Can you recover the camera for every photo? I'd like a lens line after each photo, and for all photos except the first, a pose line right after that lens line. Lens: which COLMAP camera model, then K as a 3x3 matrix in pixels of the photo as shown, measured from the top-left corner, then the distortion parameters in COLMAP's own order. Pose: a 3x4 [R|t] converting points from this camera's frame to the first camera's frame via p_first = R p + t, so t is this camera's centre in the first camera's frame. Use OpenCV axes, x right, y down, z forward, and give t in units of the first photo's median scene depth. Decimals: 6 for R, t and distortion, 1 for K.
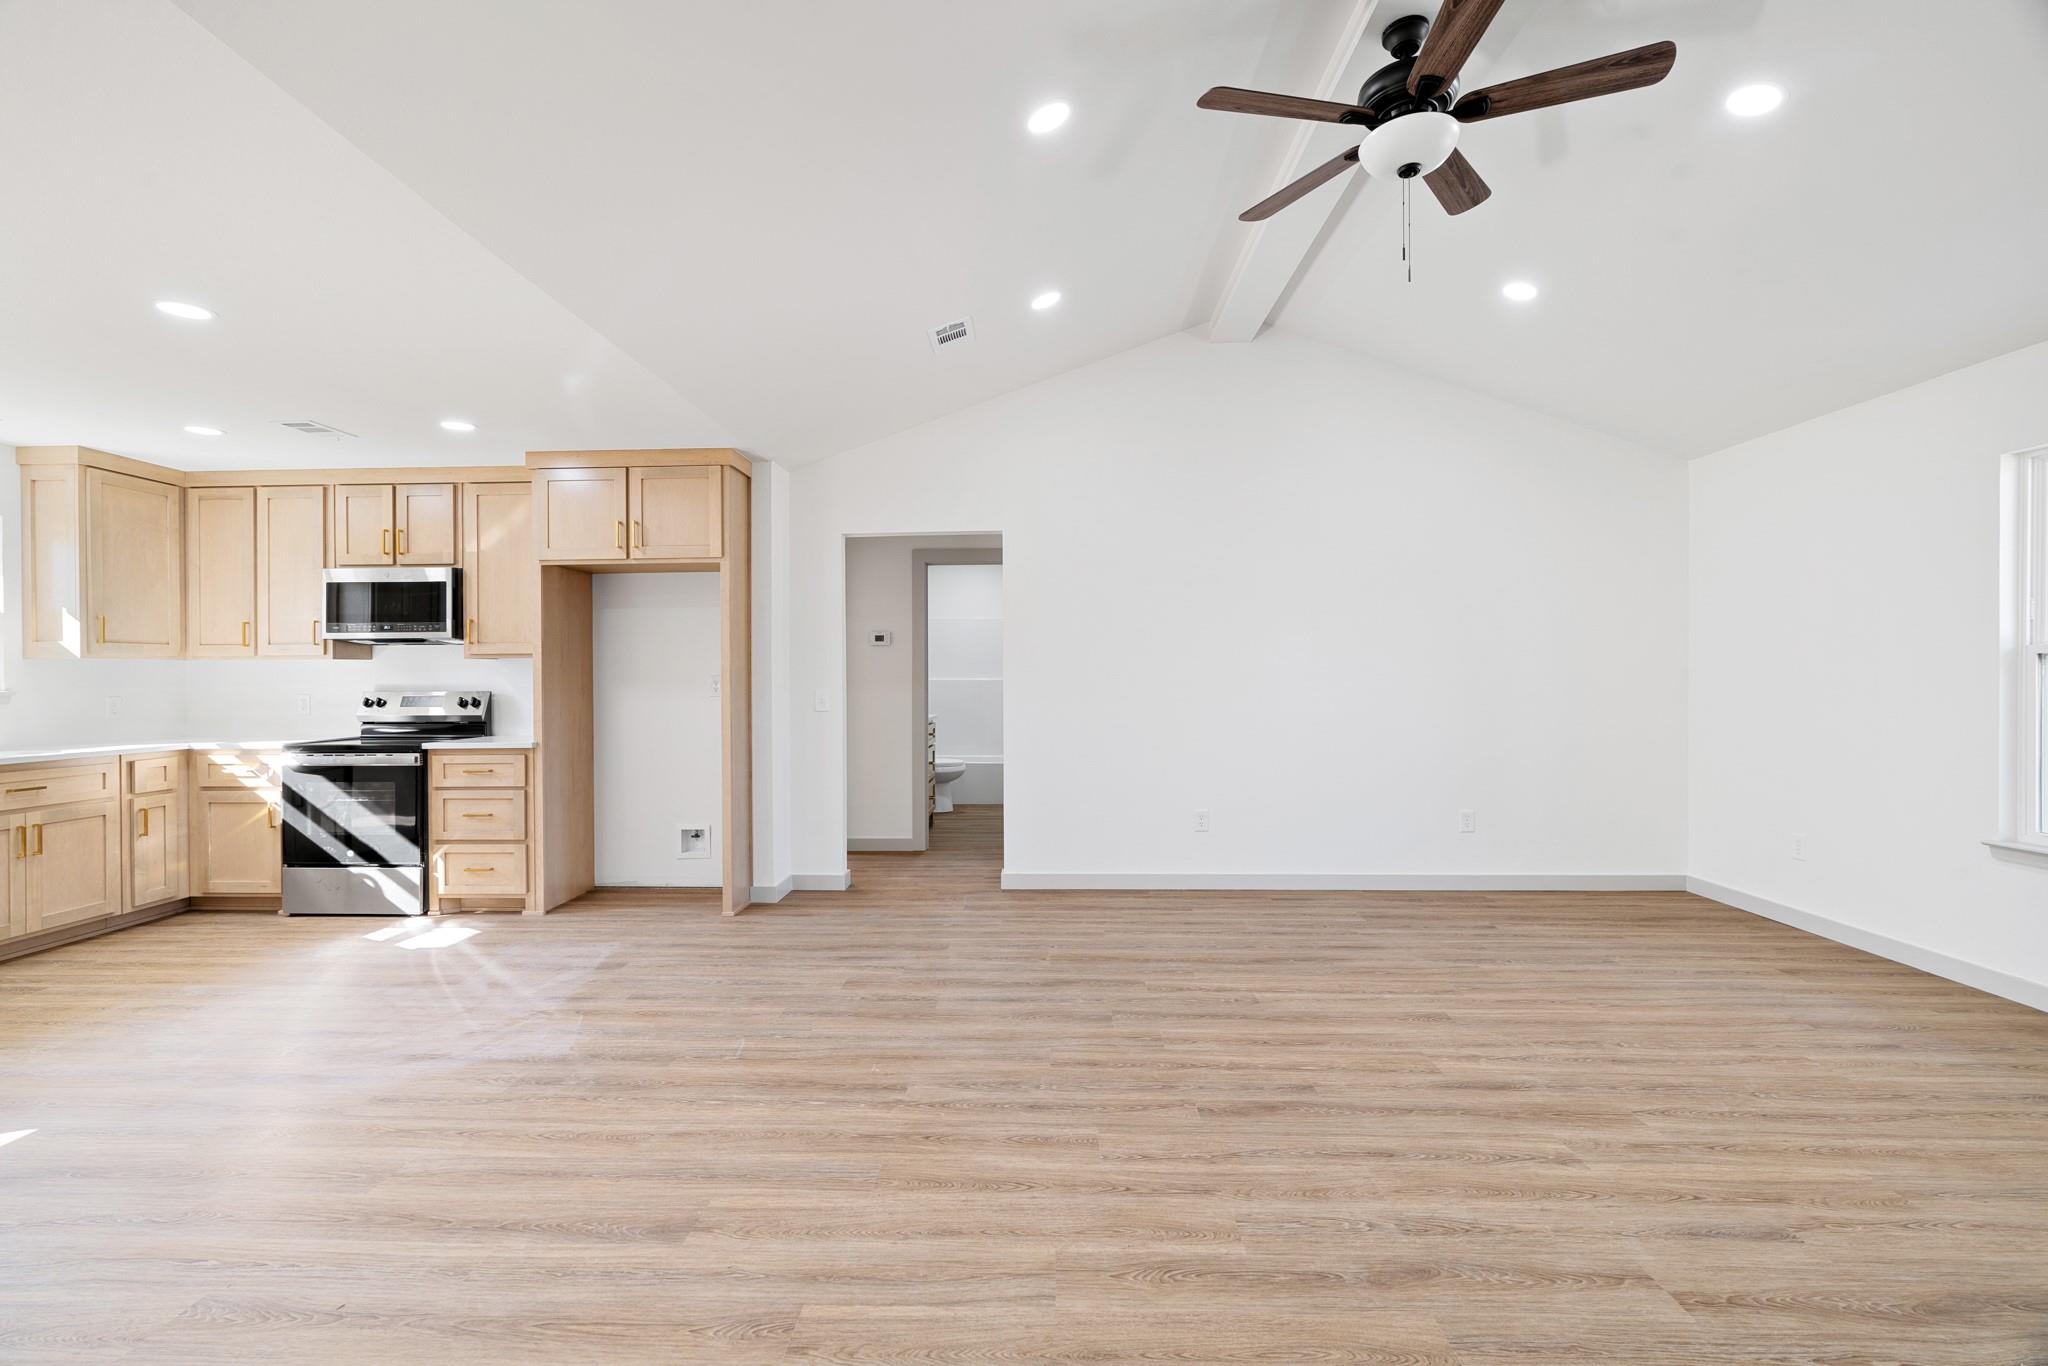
lens RADIAL K [[919.9, 0, 1019.7], [0, 919.9, 673.6], [0, 0, 1]] dist [0.002622, 0.000514]
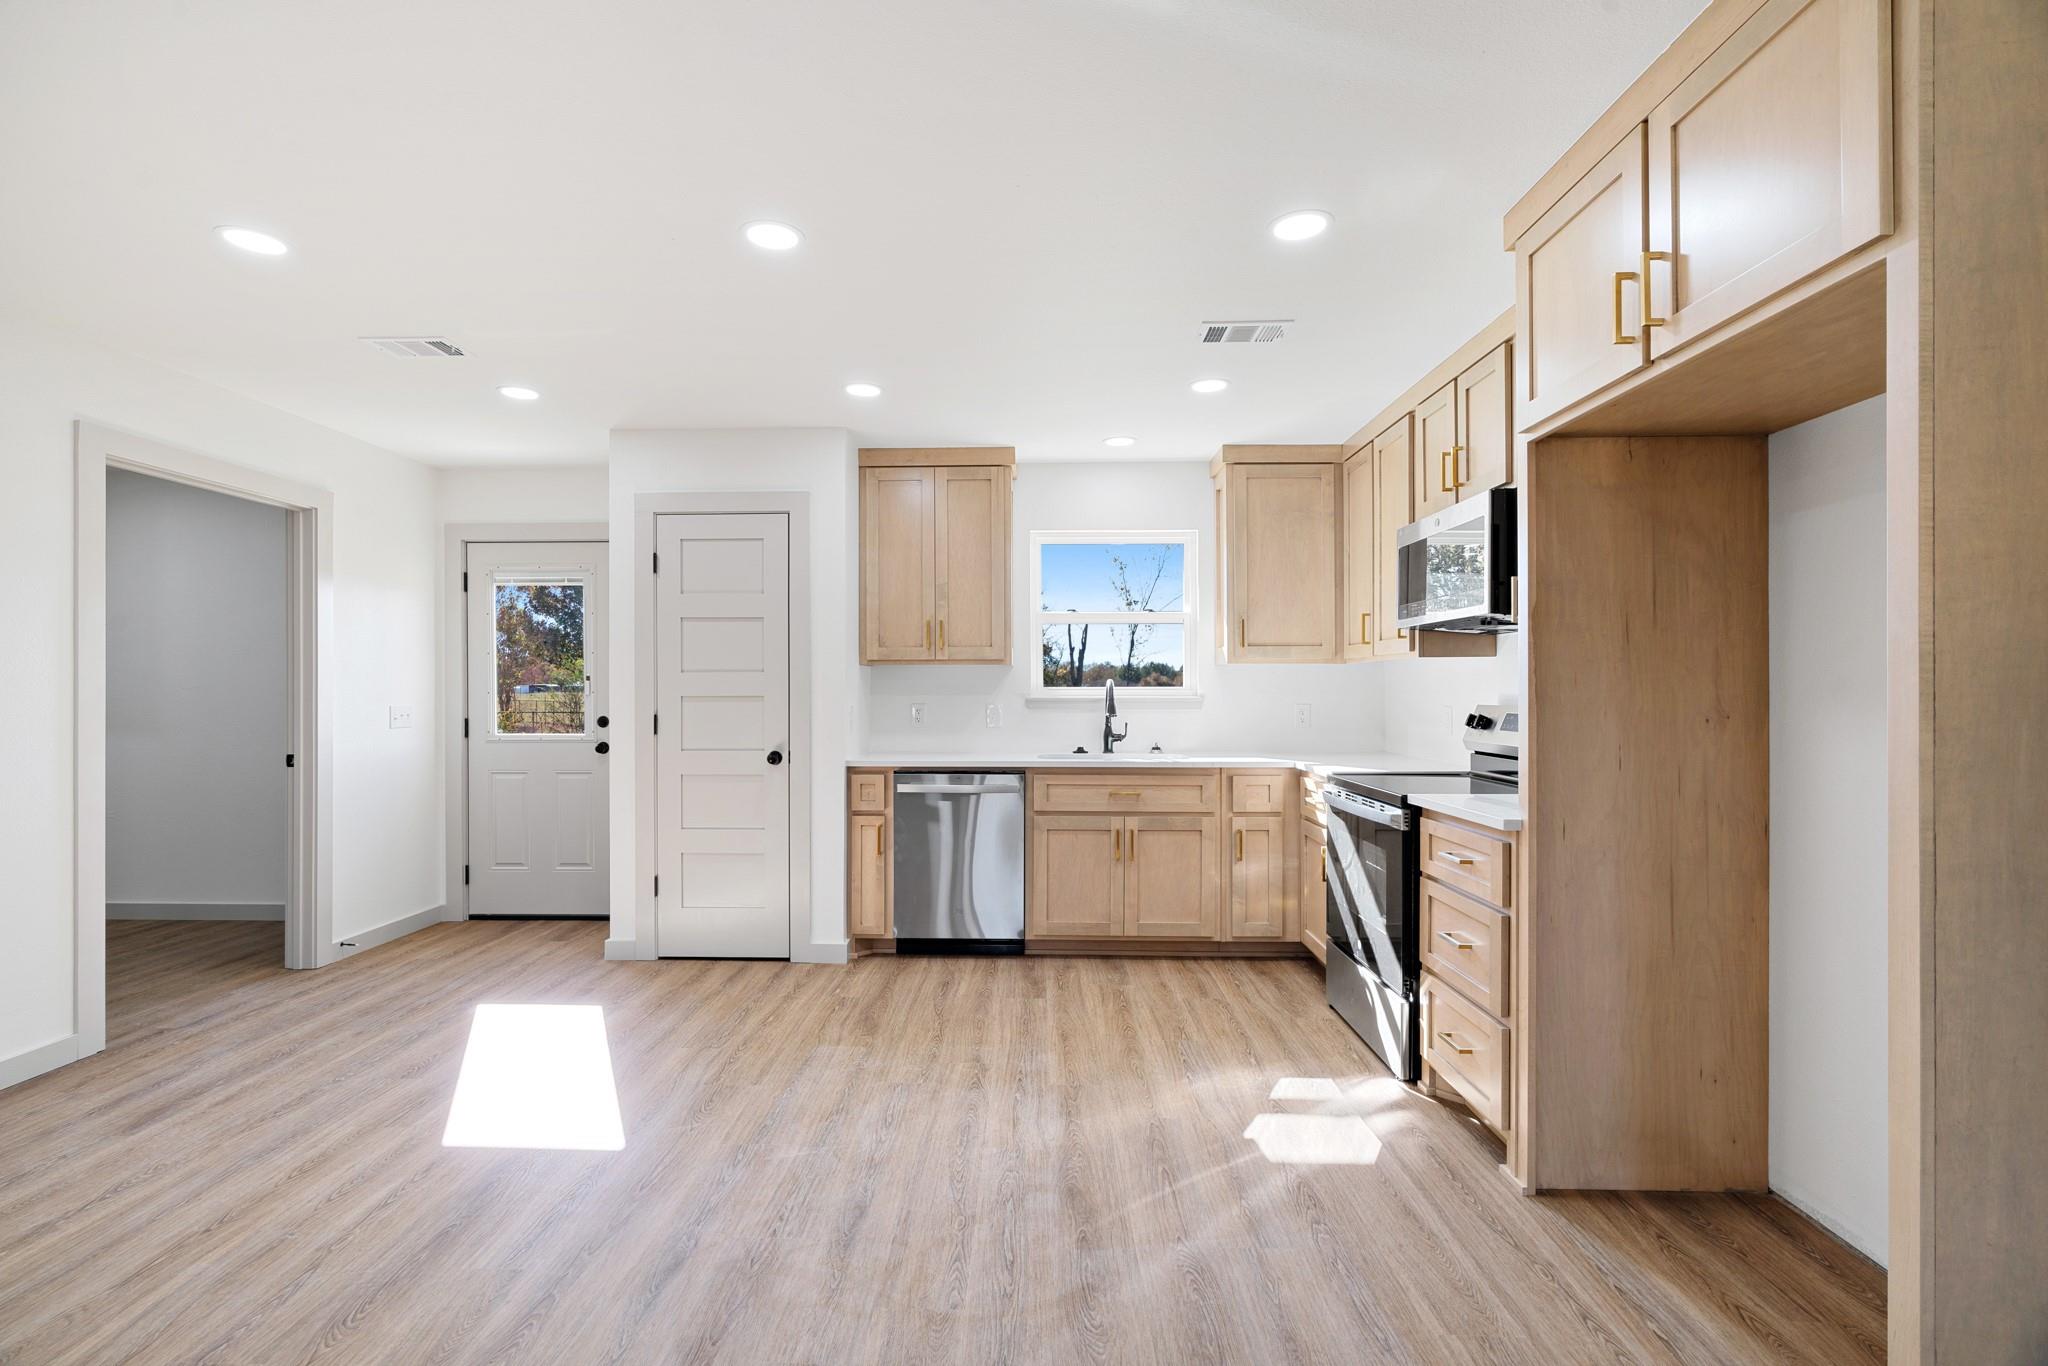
lens RADIAL K [[919.9, 0, 1020.1], [0, 919.9, 686.4], [0, 0, 1]] dist [0.002622, 0.000514]
pose [[0.006971, -0.002520, -0.999973, -0.058460], [0.003602, 0.999990, -0.002495, 0.008292], [0.999969, -0.003585, 0.006980, 0.780865]]
